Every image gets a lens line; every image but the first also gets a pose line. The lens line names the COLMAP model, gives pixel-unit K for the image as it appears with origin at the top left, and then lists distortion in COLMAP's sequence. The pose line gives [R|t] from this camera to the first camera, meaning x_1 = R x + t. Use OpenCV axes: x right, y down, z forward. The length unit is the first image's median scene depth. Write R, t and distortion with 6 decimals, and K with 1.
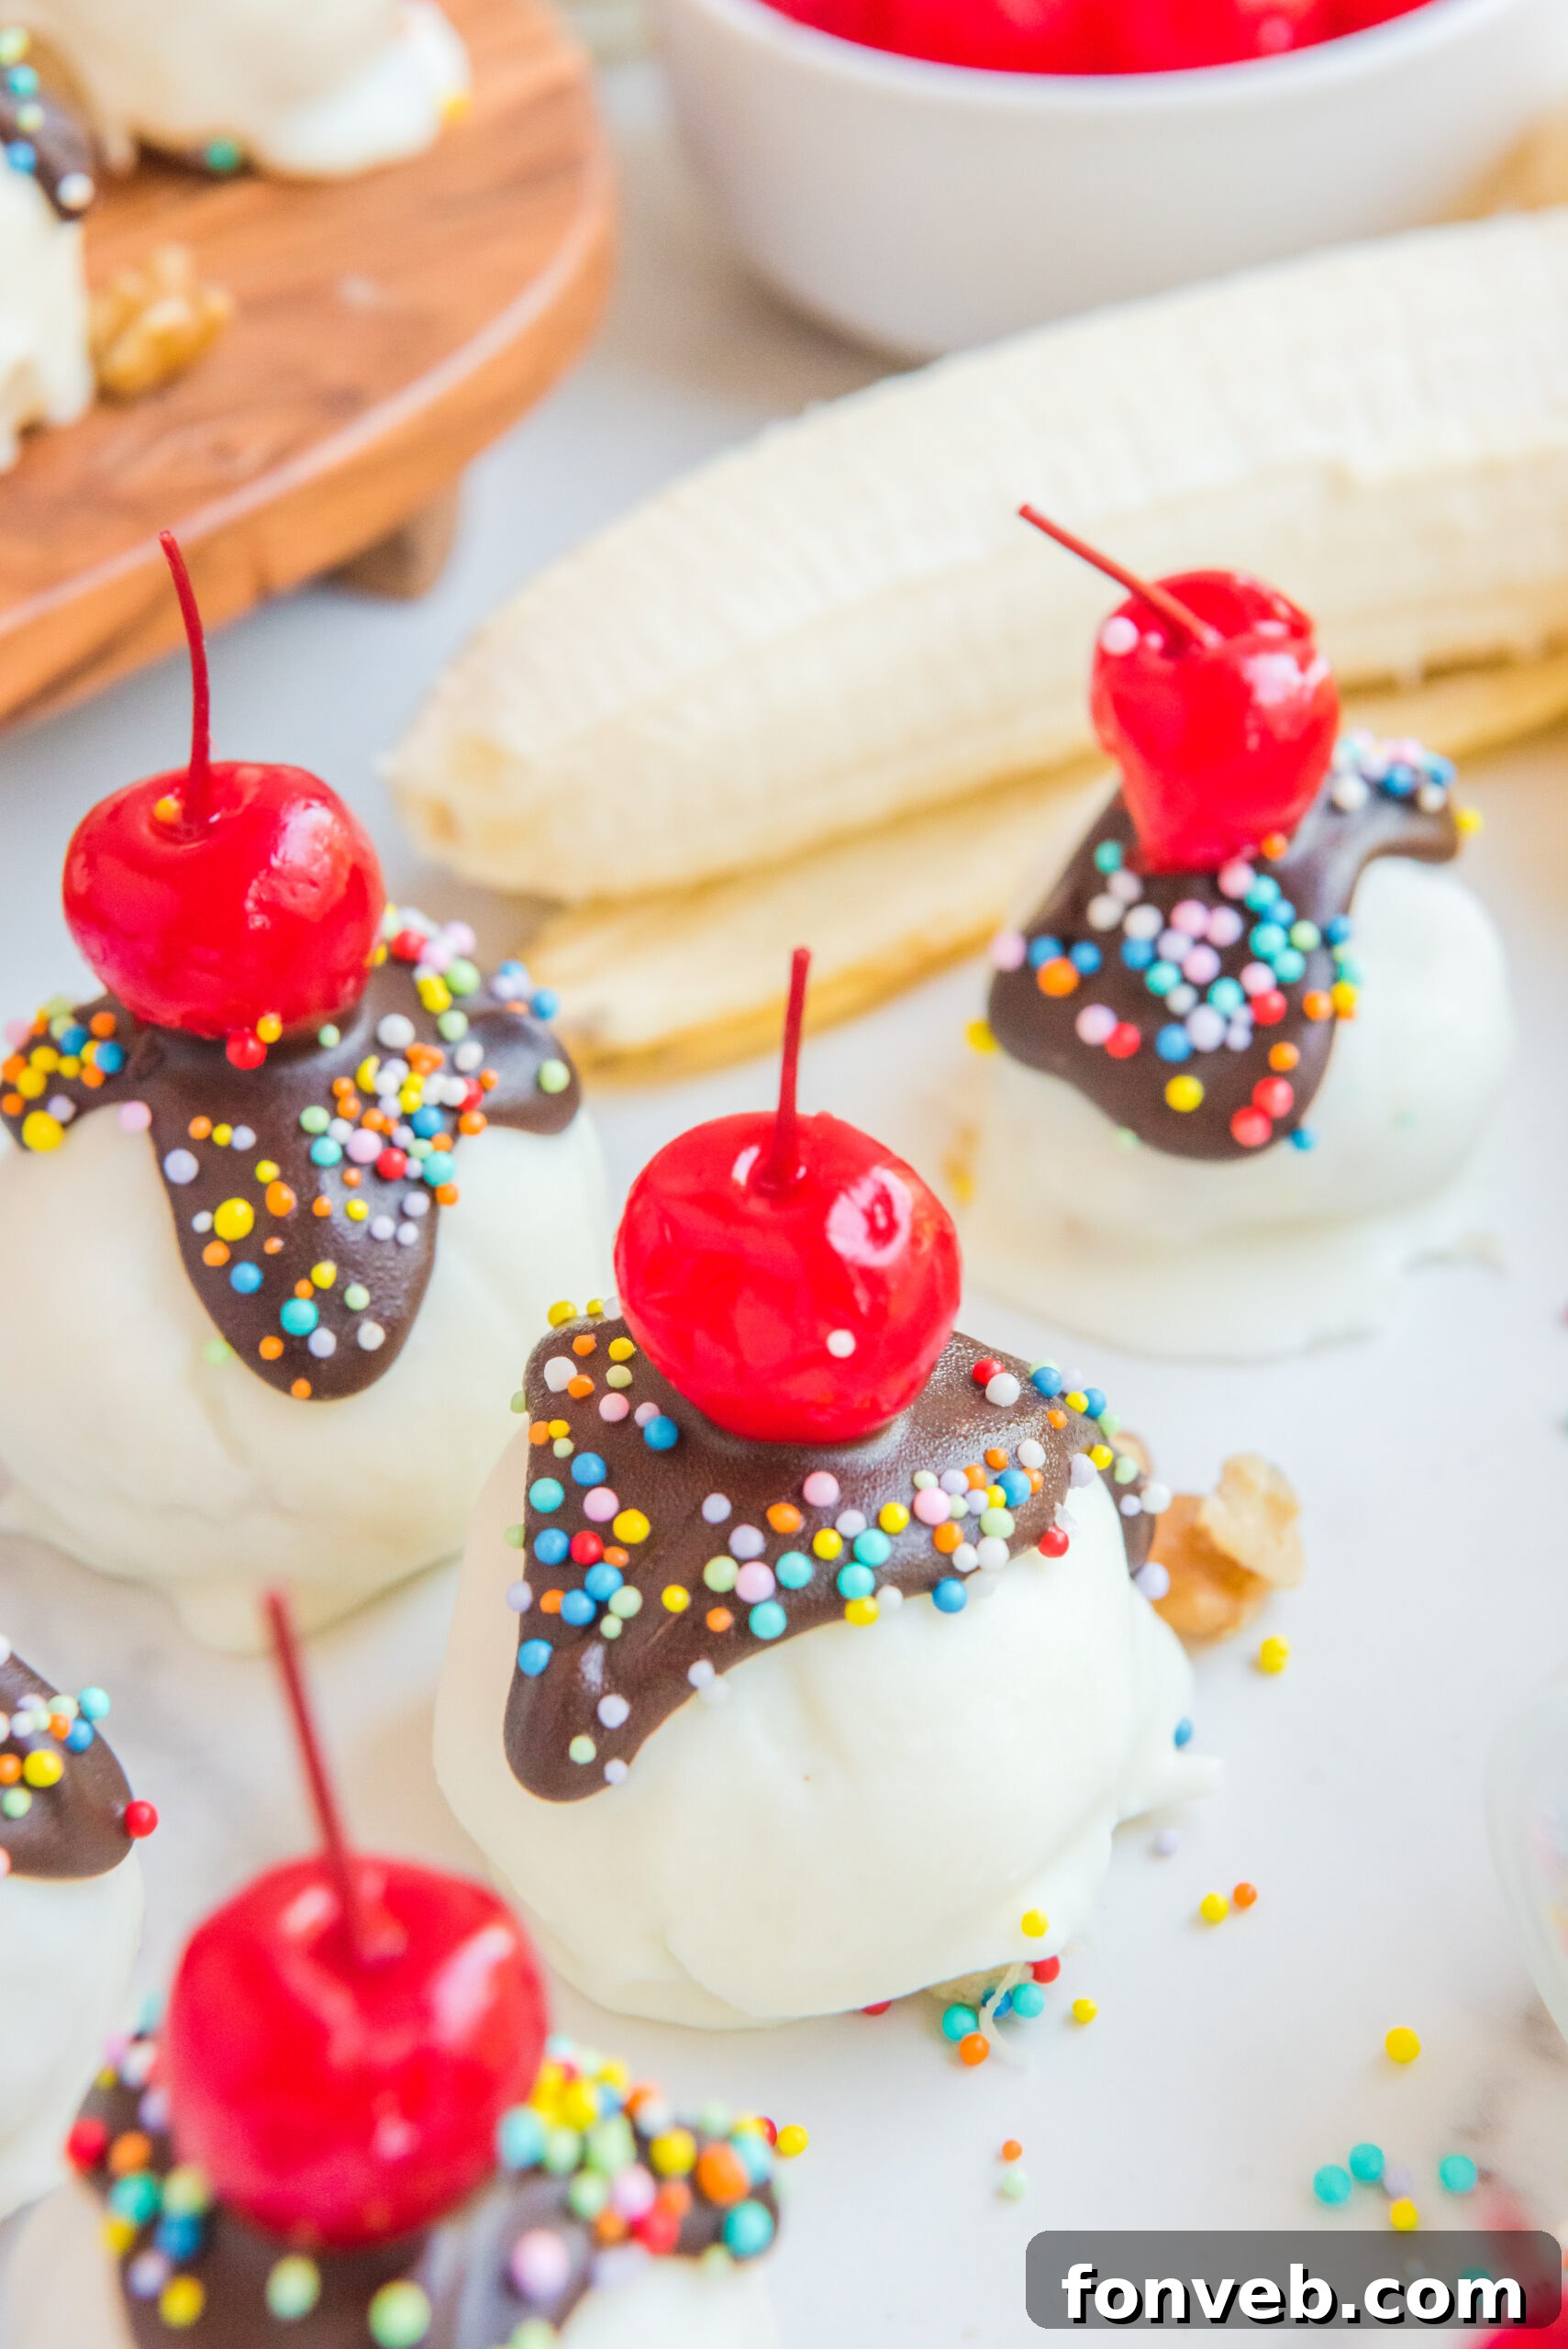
lens RADIAL K [[4466.5, 0, 783.1], [0, 4466.5, 1262.2], [0, 0, 1]] dist [0.116479, 0.029059]
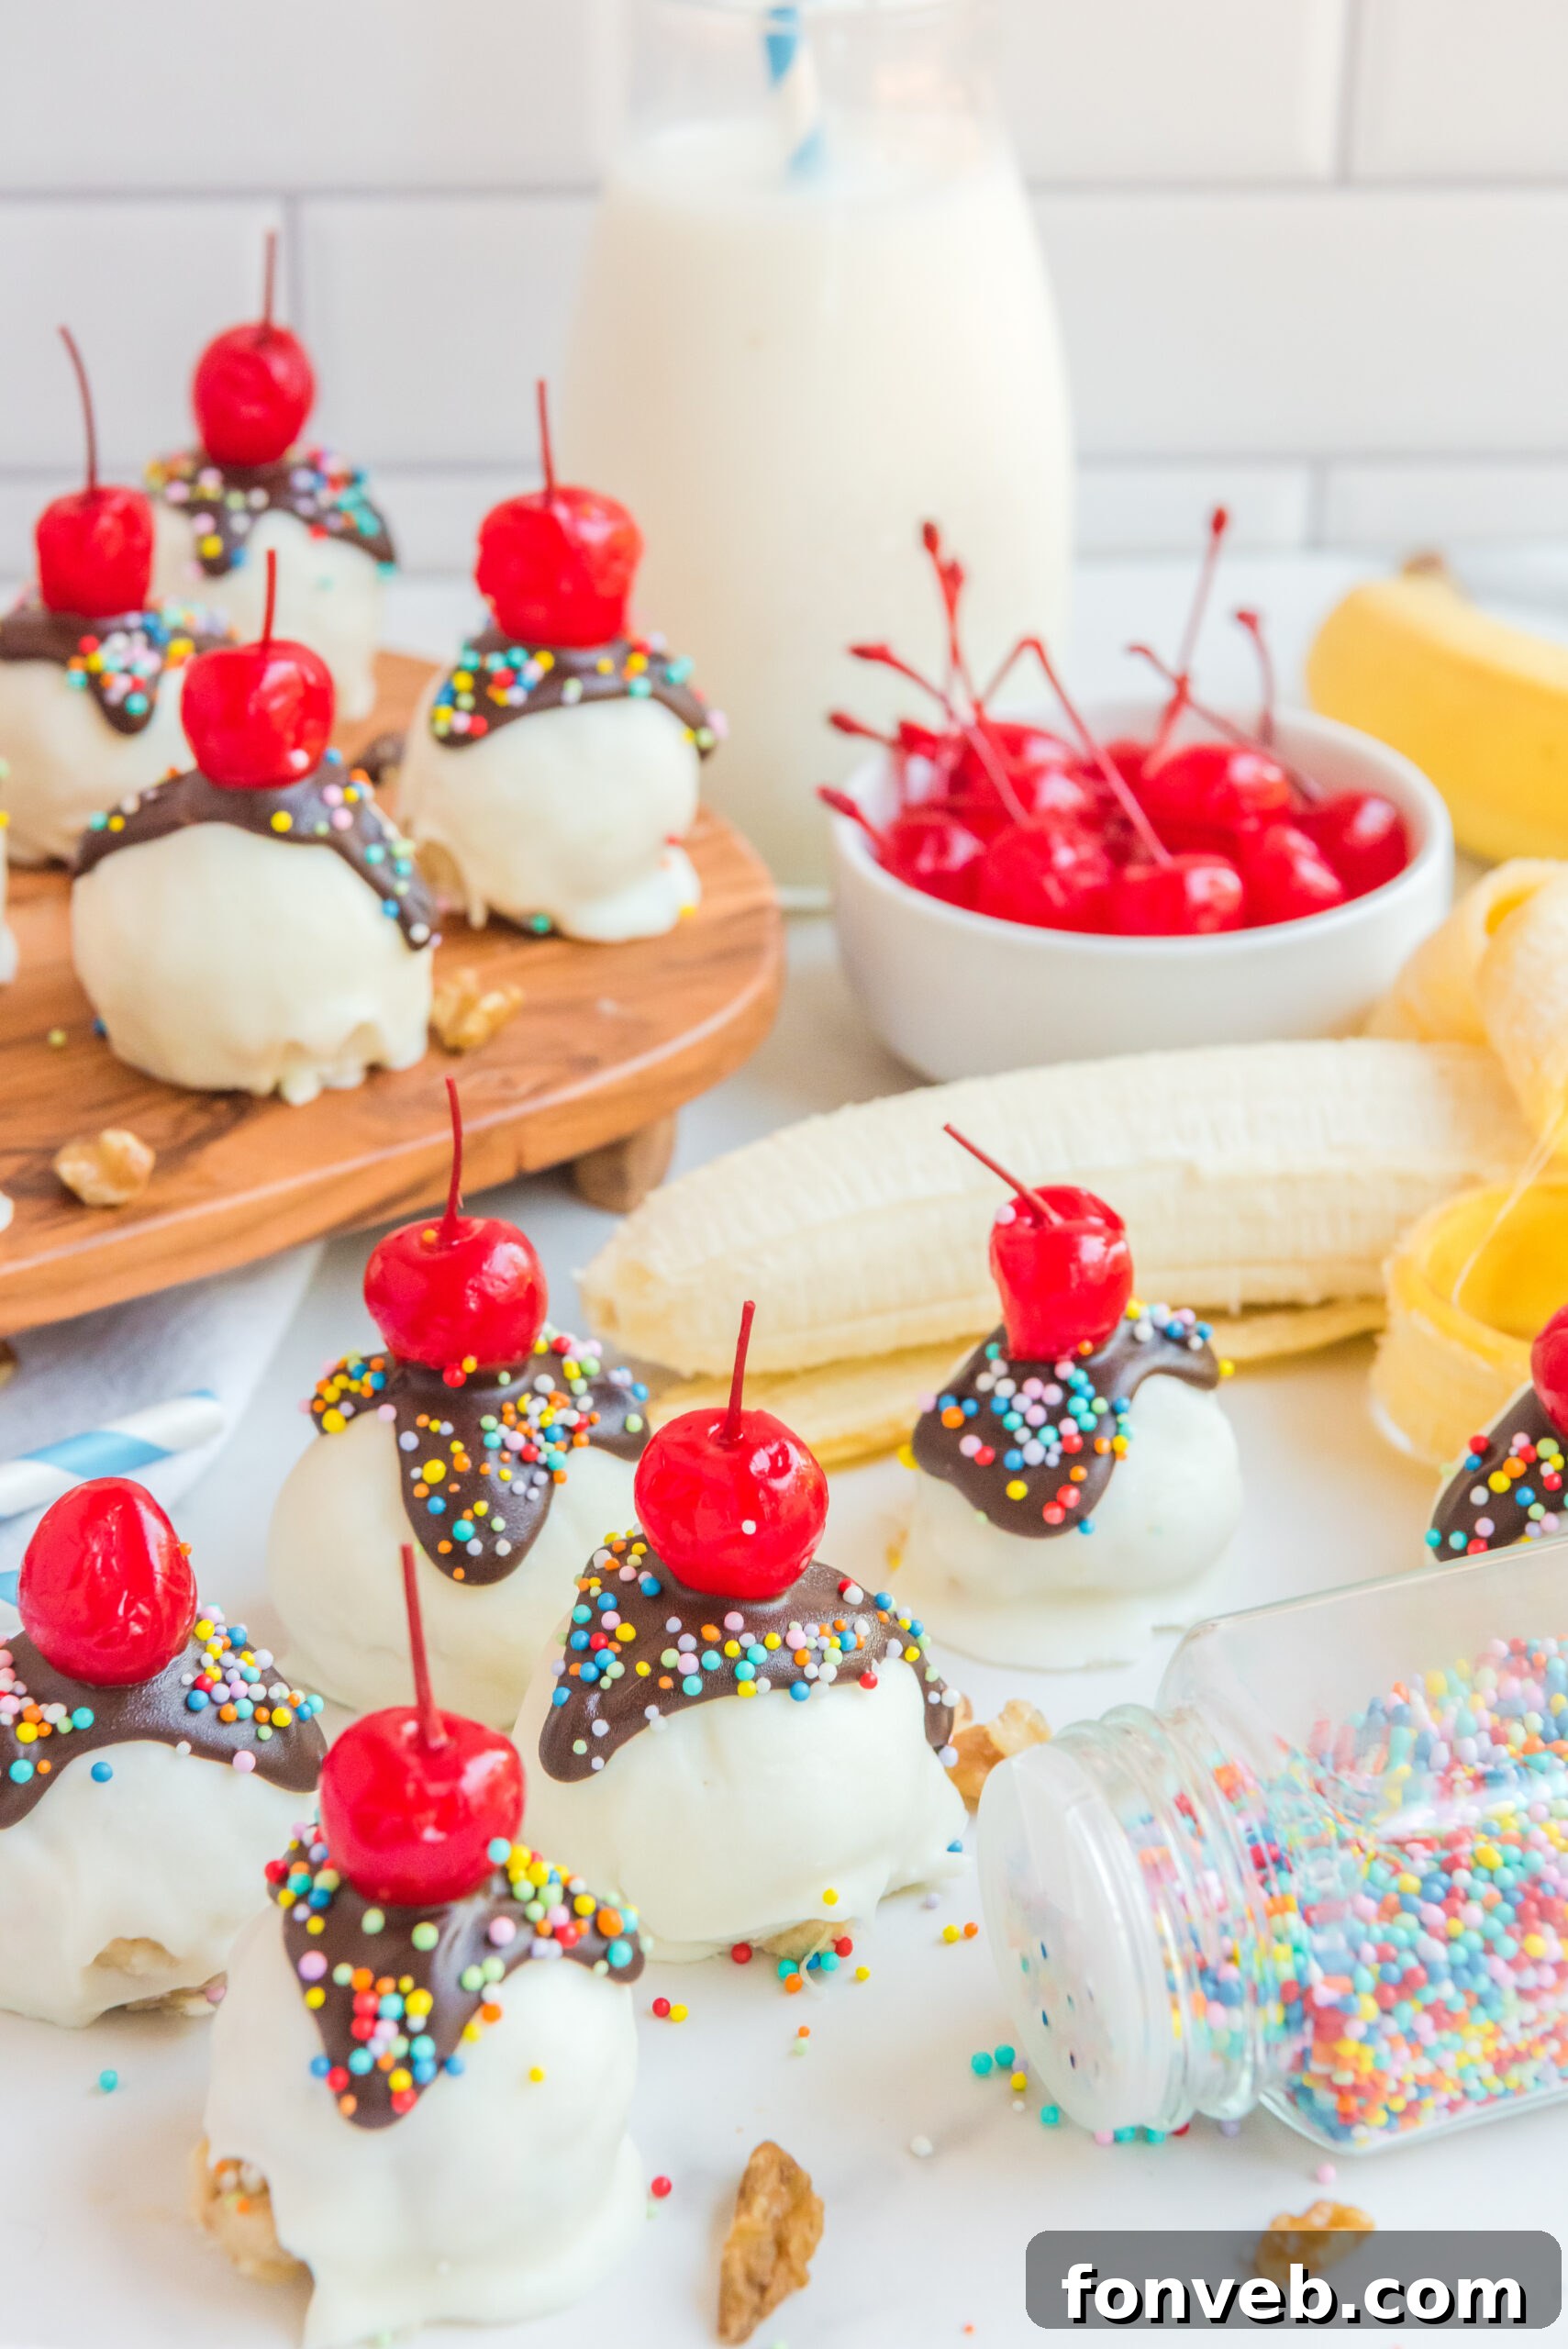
lens RADIAL K [[3871.5, 0, 615.8], [0, 3871.5, 1172.4], [0, 0, 1]] dist [-0.439779, -0.036149]
pose [[0.987110, 0.105629, -0.120231, 0.110857], [-0.128952, 0.969886, -0.206620, 0.174510], [0.094786, 0.219460, 0.971006, -0.450795]]
